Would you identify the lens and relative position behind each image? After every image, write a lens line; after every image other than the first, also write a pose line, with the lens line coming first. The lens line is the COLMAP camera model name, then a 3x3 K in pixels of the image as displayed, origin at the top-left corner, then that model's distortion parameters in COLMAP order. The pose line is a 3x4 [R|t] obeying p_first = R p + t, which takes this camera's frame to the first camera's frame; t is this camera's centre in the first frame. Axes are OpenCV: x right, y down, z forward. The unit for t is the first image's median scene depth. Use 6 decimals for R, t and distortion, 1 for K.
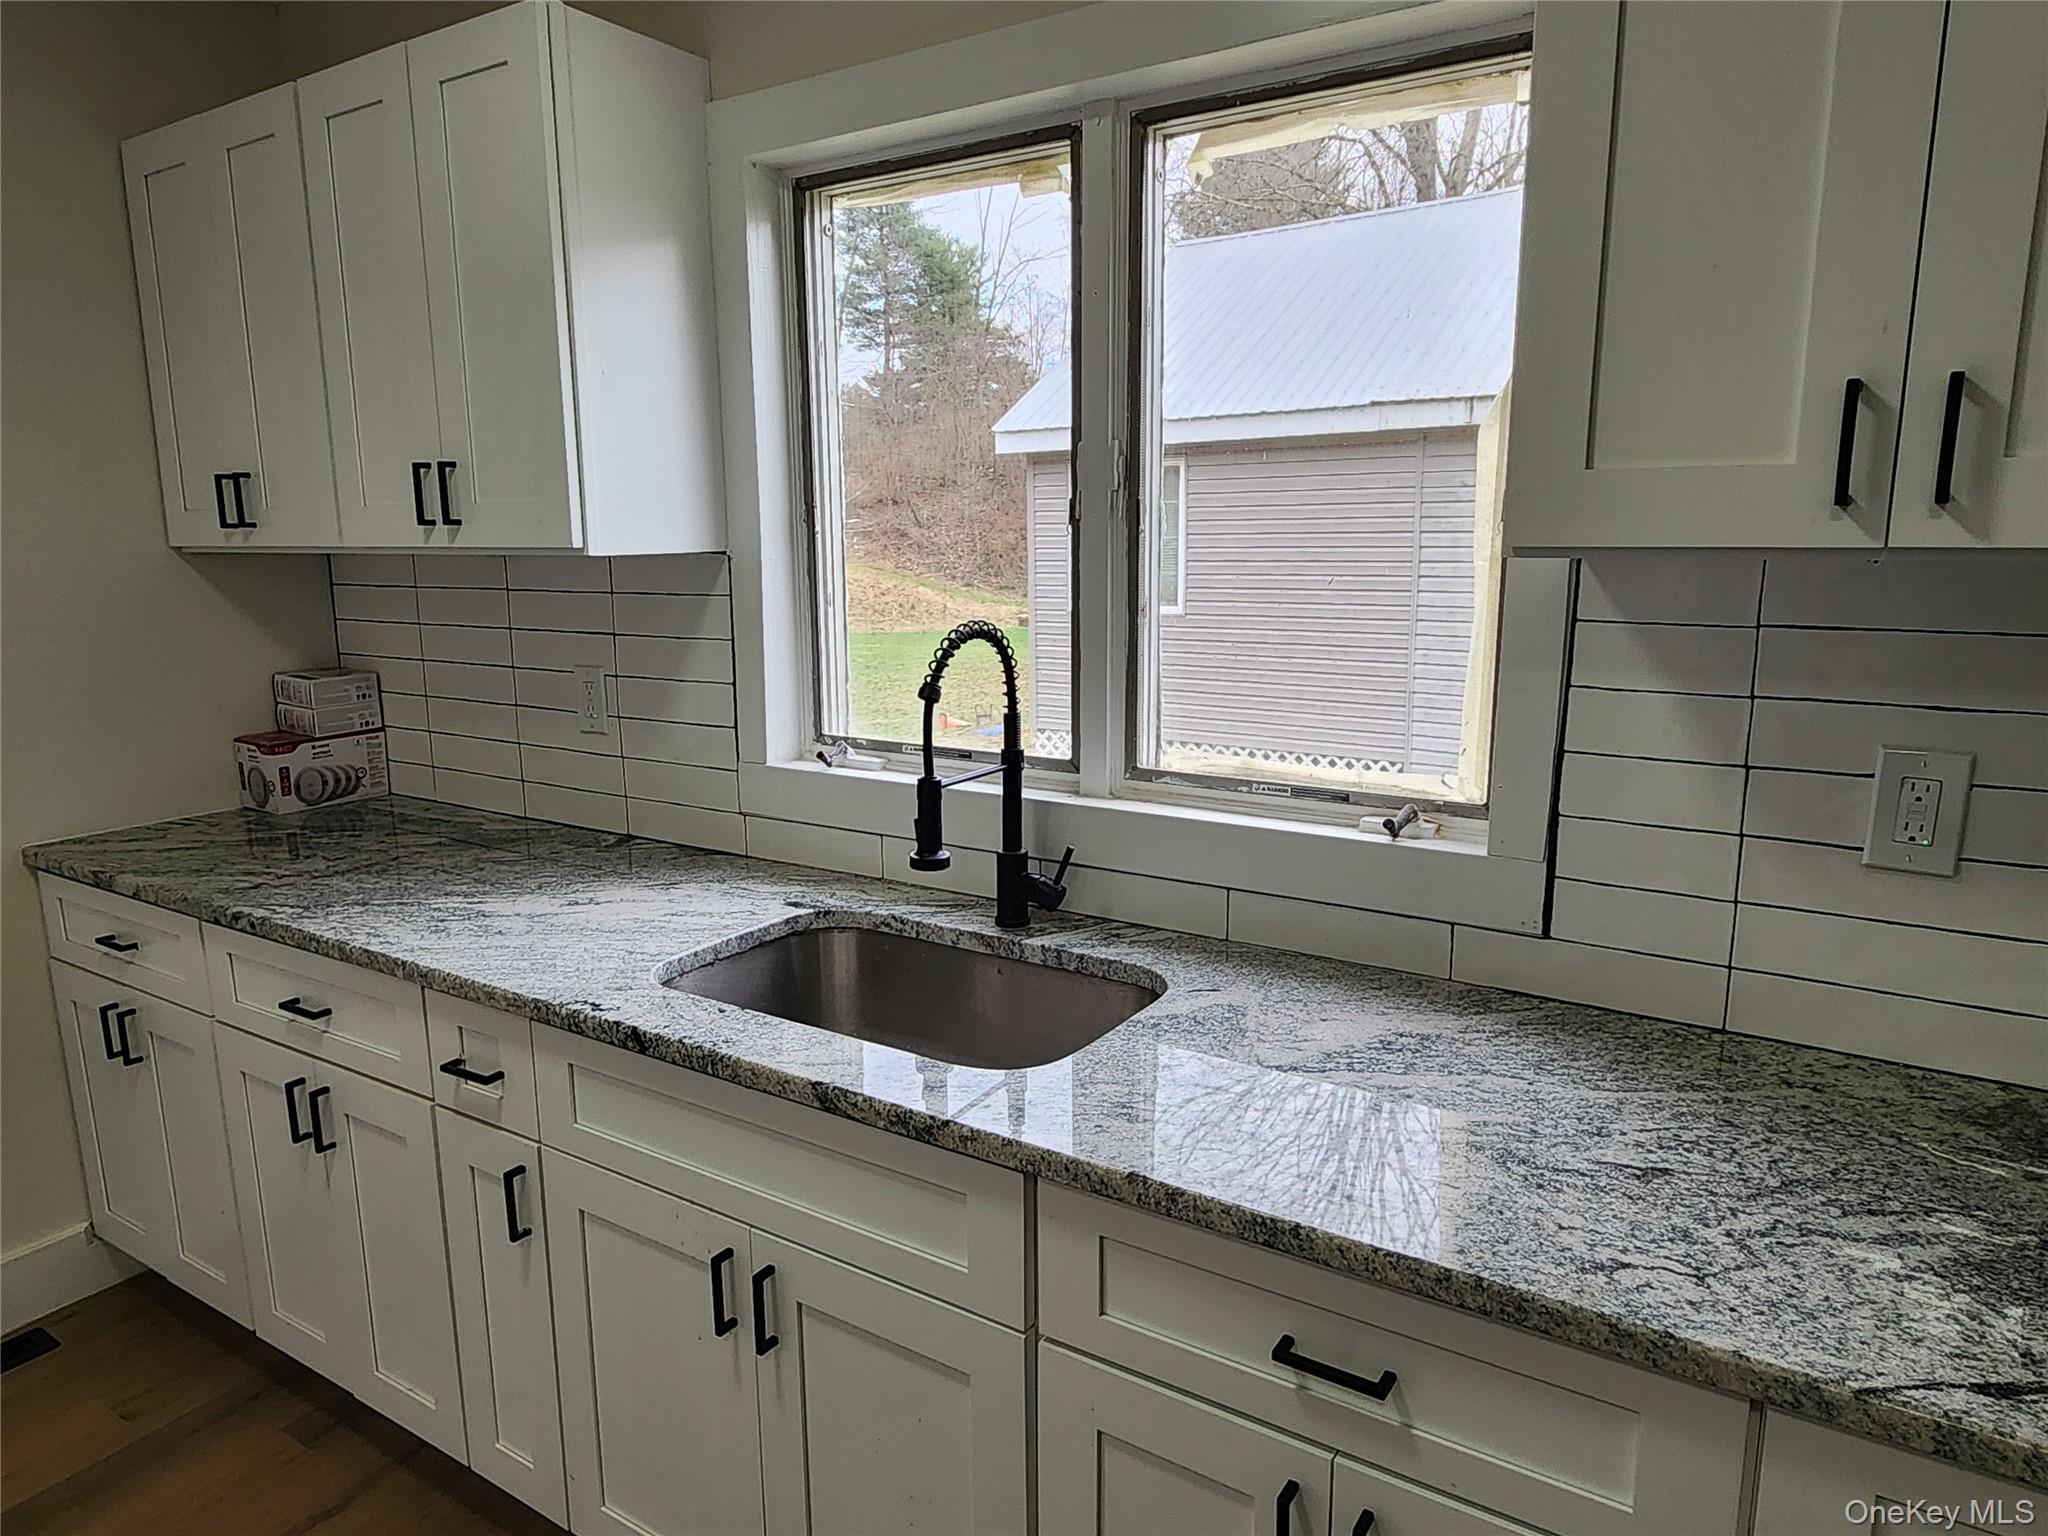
lens RADIAL K [[1318.3, 0, 1024.0], [0, 1318.3, 768.0], [0, 0, 1]] dist [0.001243, 0.002337]
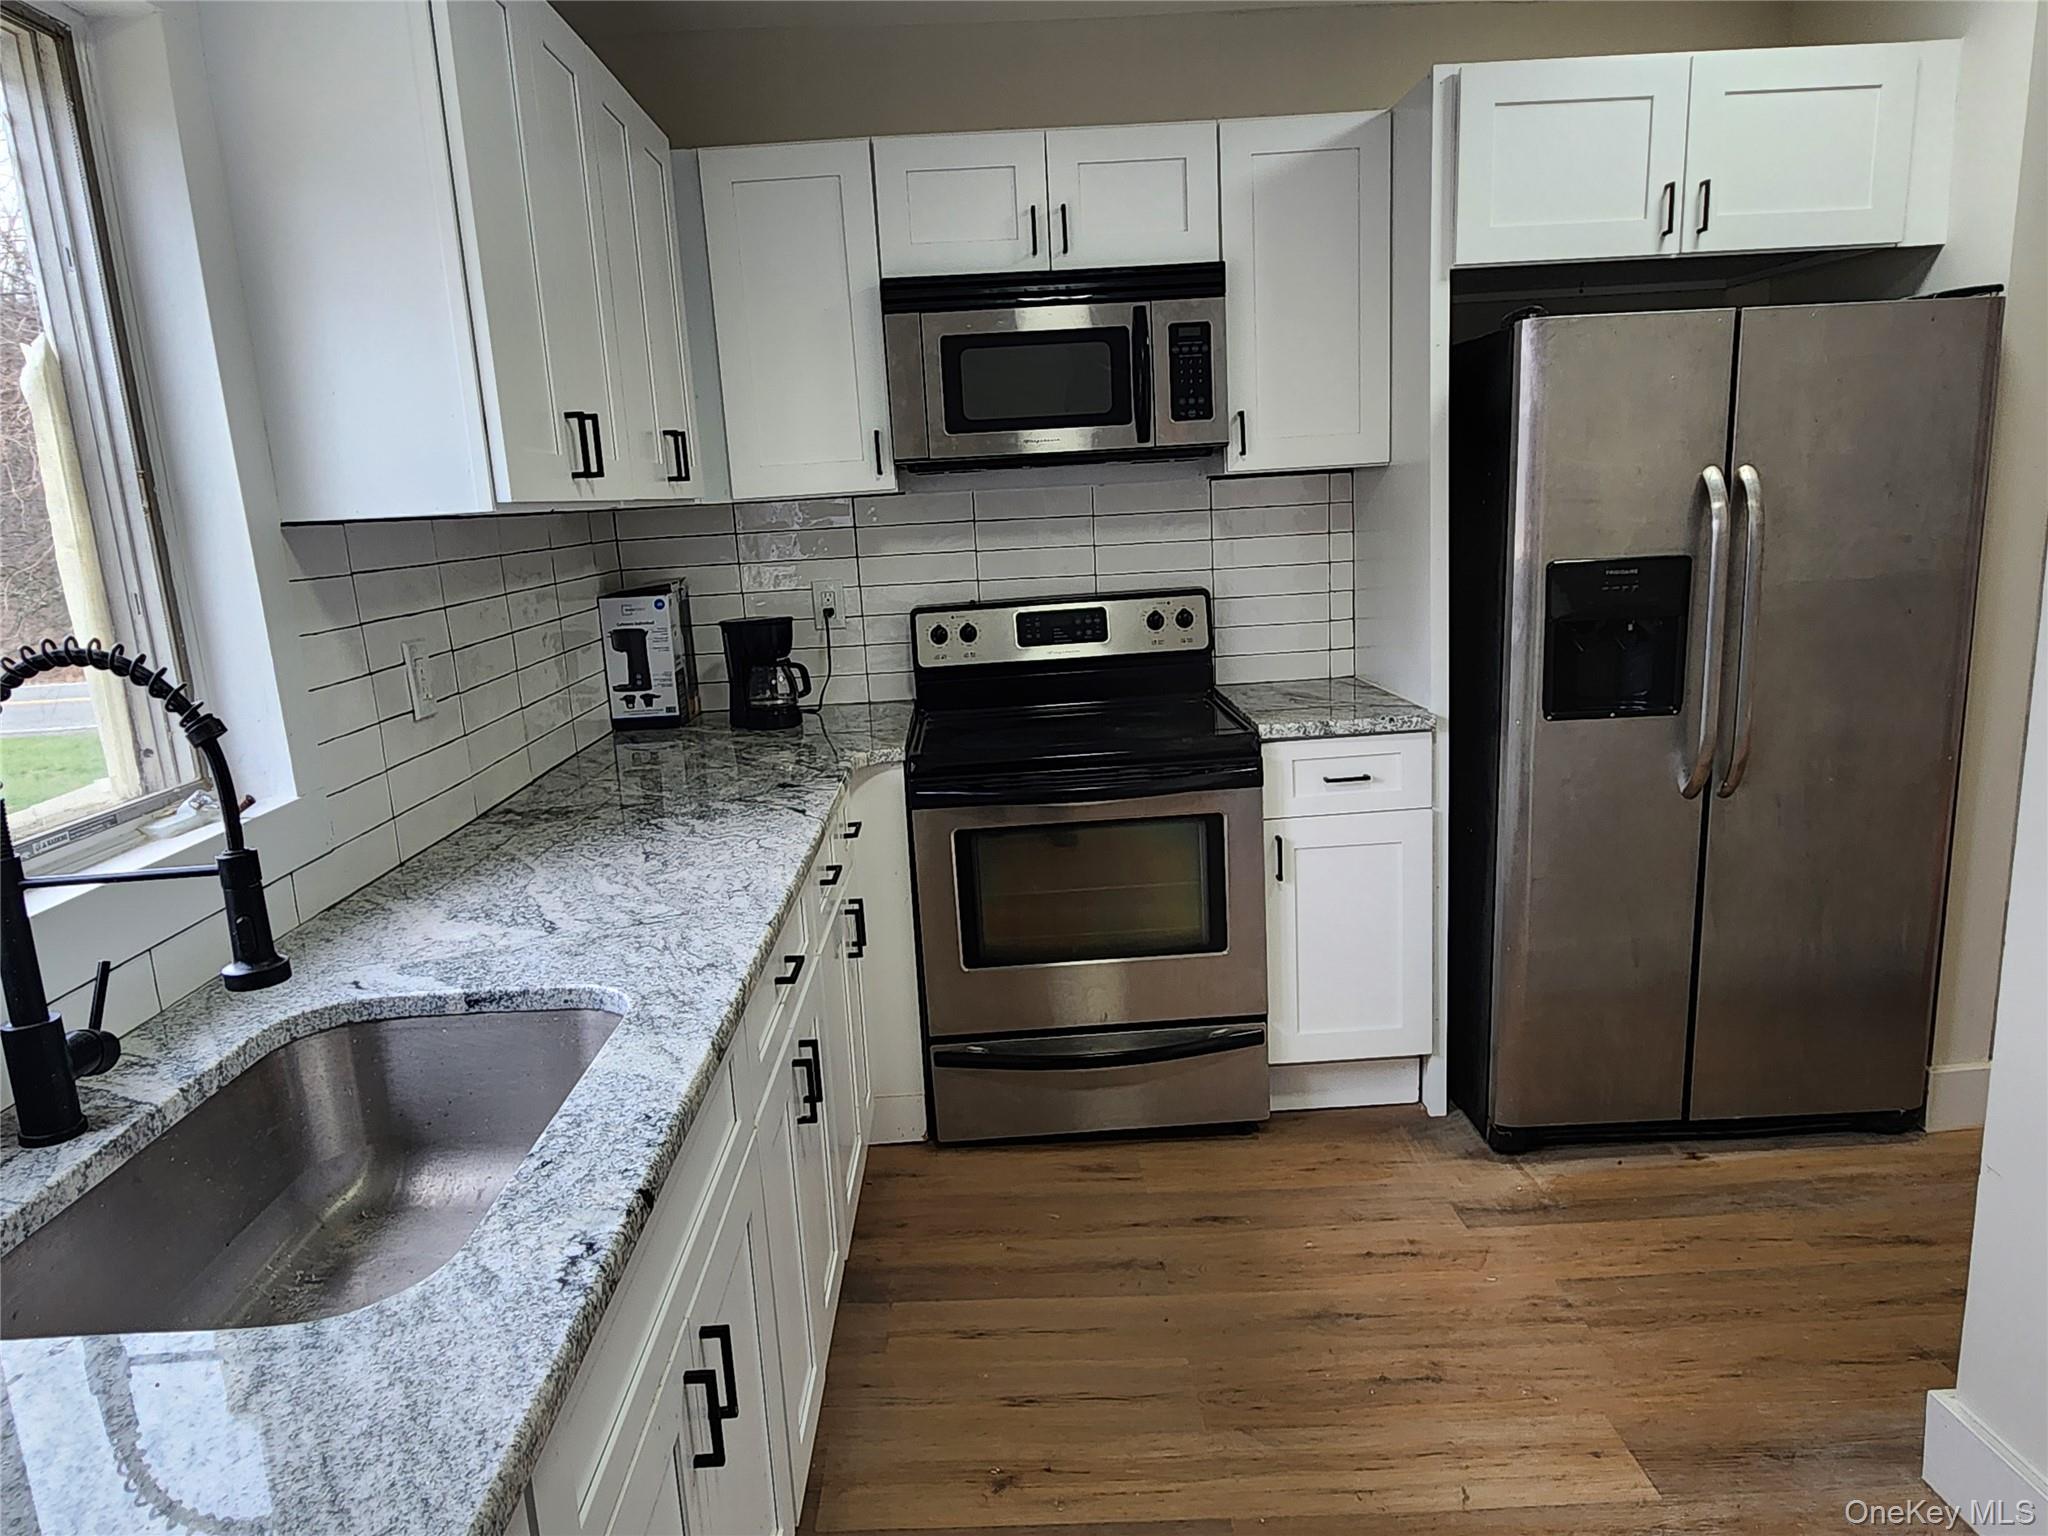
lens RADIAL K [[1318.3, 0, 1024.0], [0, 1318.3, 768.0], [0, 0, 1]] dist [0.001243, 0.002337]
pose [[-0.575073, -0.134439, 0.806980, -0.833634], [0.193400, 0.936106, 0.293772, -0.154015], [-0.794913, 0.325010, -0.512329, 0.999502]]
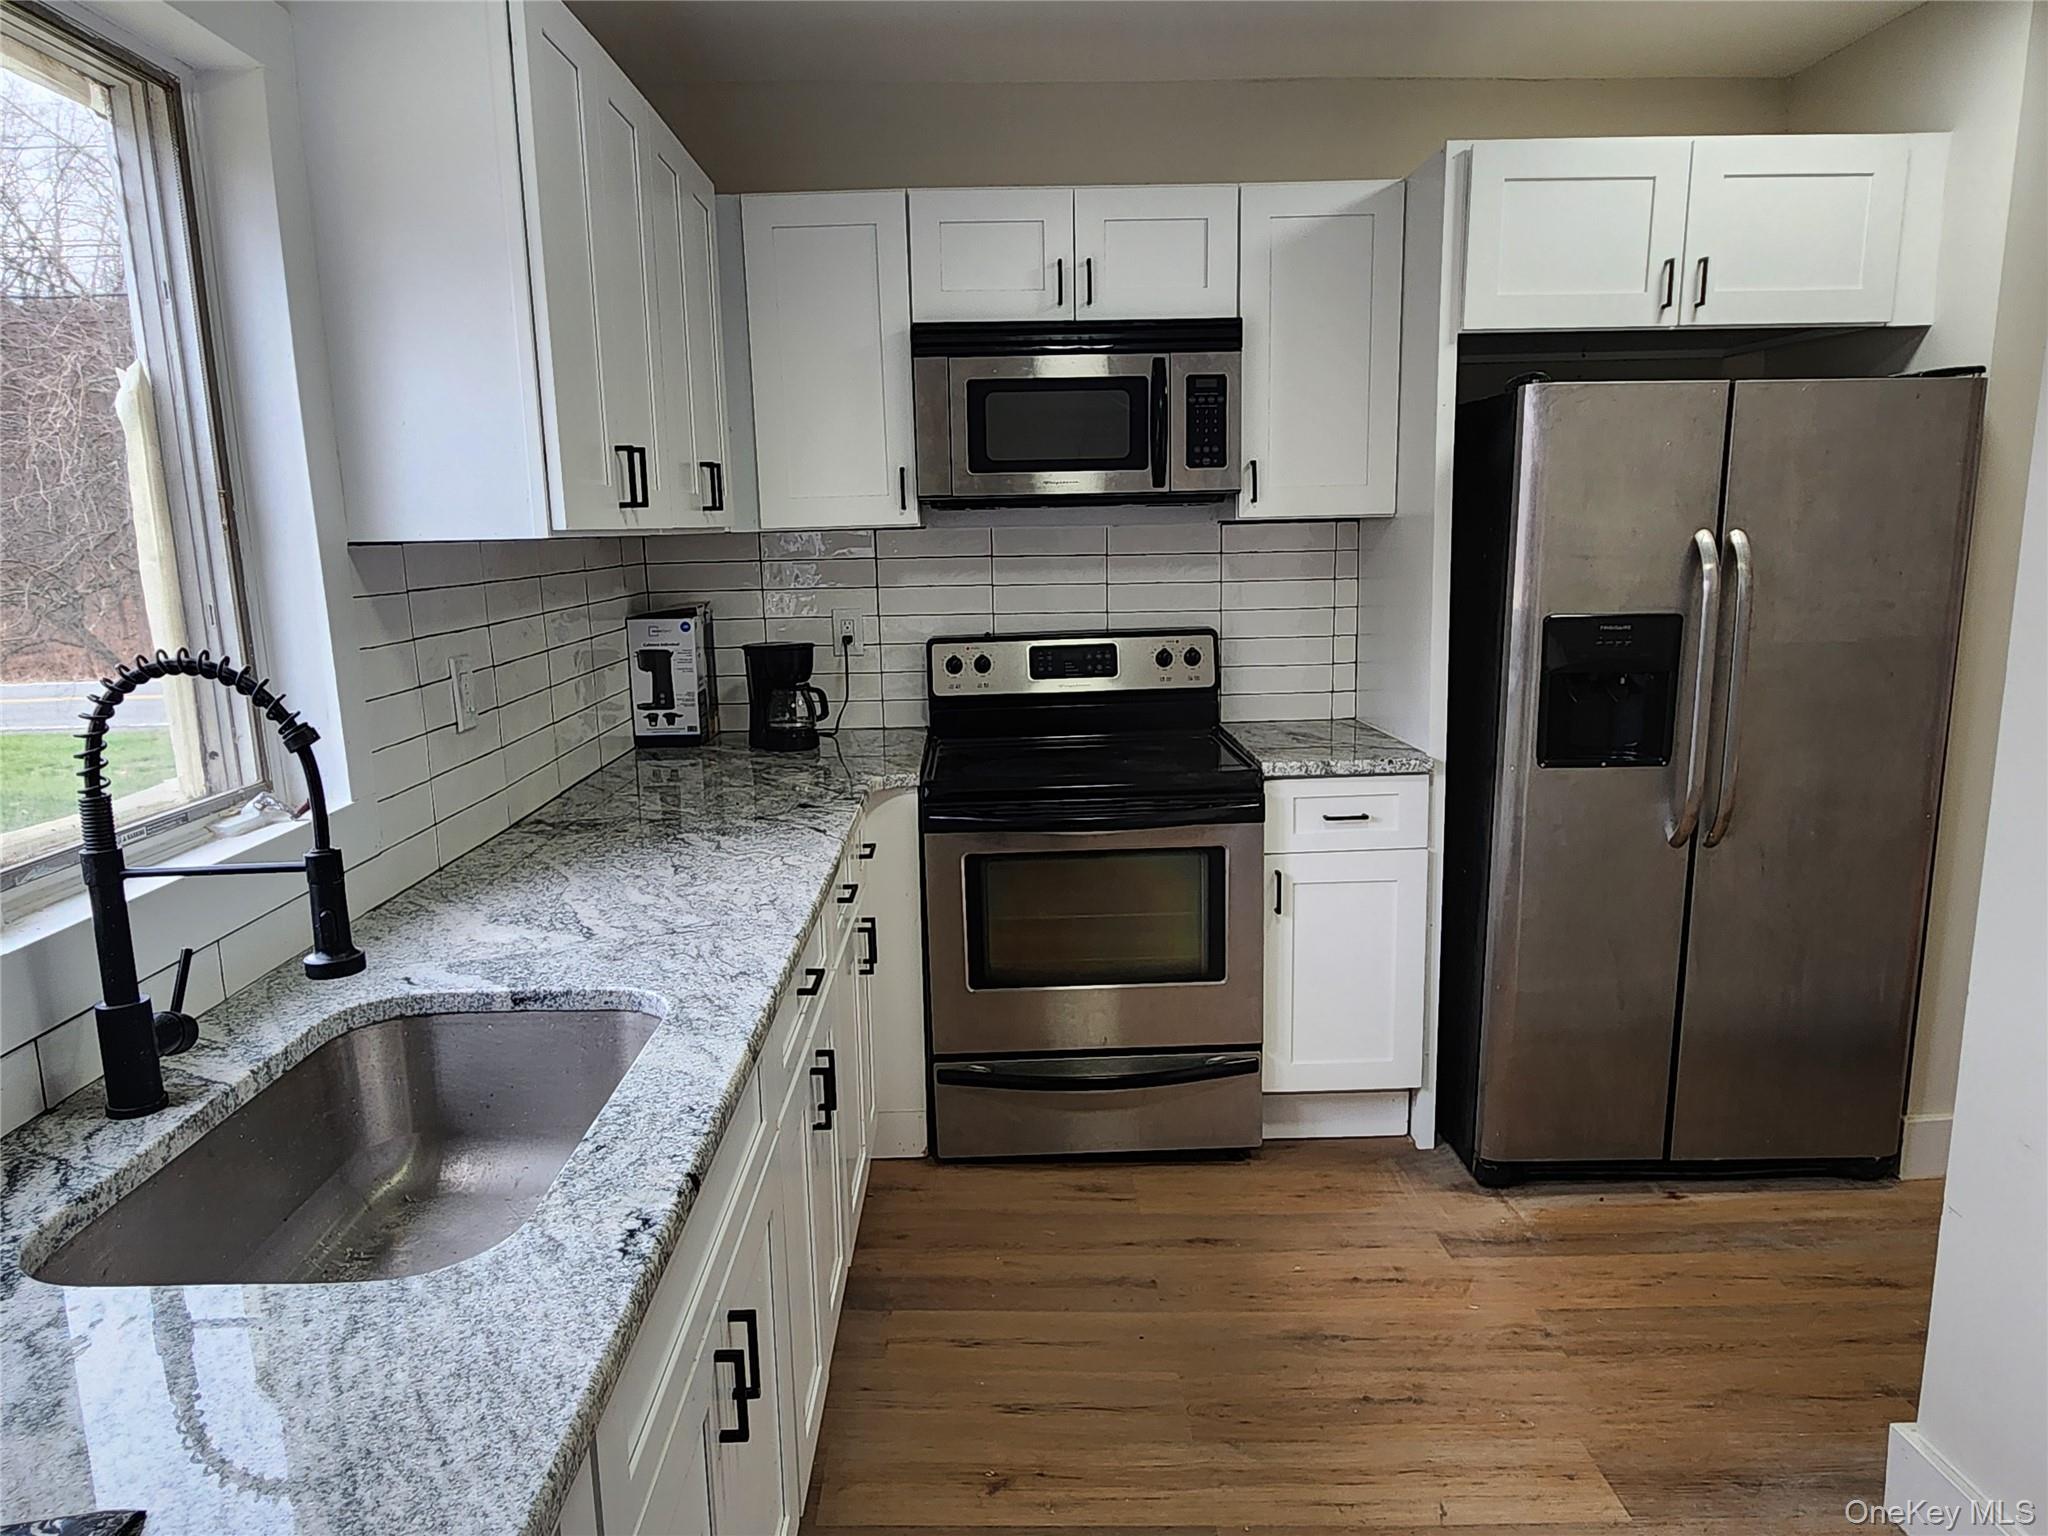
lens RADIAL K [[1315.6, 0, 1020.9], [0, 1315.6, 764.0], [0, 0, 1]] dist [0.005646, 0.000462]
pose [[-0.569724, -0.133277, 0.810957, -0.869616], [0.162741, 0.948927, 0.270282, -0.173357], [-0.805562, 0.285962, -0.518937, 1.041089]]
